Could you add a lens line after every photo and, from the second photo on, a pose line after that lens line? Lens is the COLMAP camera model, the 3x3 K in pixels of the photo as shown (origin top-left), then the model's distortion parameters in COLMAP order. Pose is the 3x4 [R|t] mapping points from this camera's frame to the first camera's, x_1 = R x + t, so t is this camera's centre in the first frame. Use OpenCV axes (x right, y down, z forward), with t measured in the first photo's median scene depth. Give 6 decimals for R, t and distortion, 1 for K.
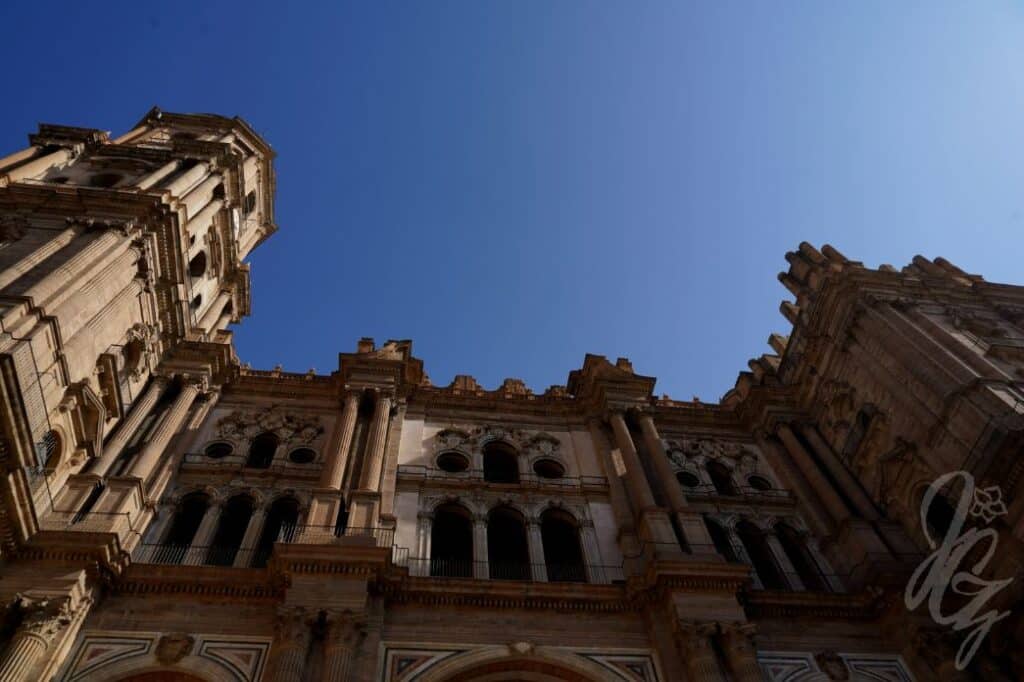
lens RADIAL K [[686.4, 0, 512.0], [0, 686.4, 341.0], [0, 0, 1]] dist [-0.038522, 0.028630]
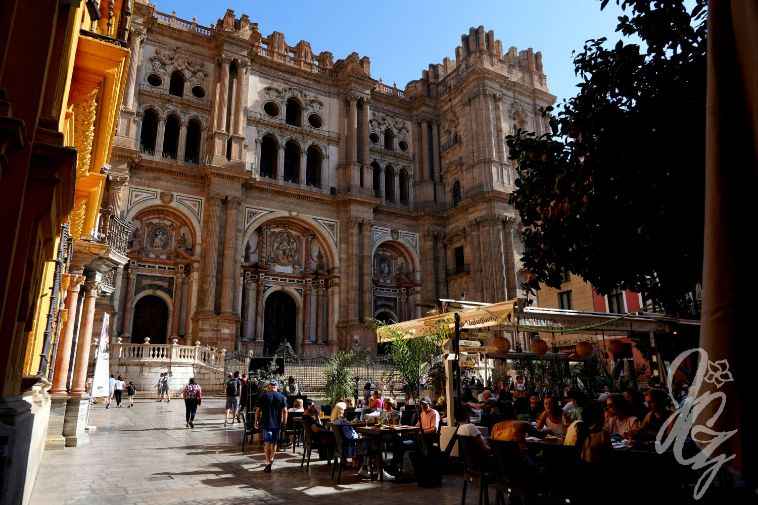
lens RADIAL K [[508.1, 0, 379.0], [0, 508.1, 252.5], [0, 0, 1]] dist [-0.038522, 0.028630]
pose [[0.919428, 0.153956, 0.361871, -0.290867], [-0.365795, 0.672652, 0.643221, -0.668386], [-0.144386, -0.723766, 0.674771, -0.409636]]
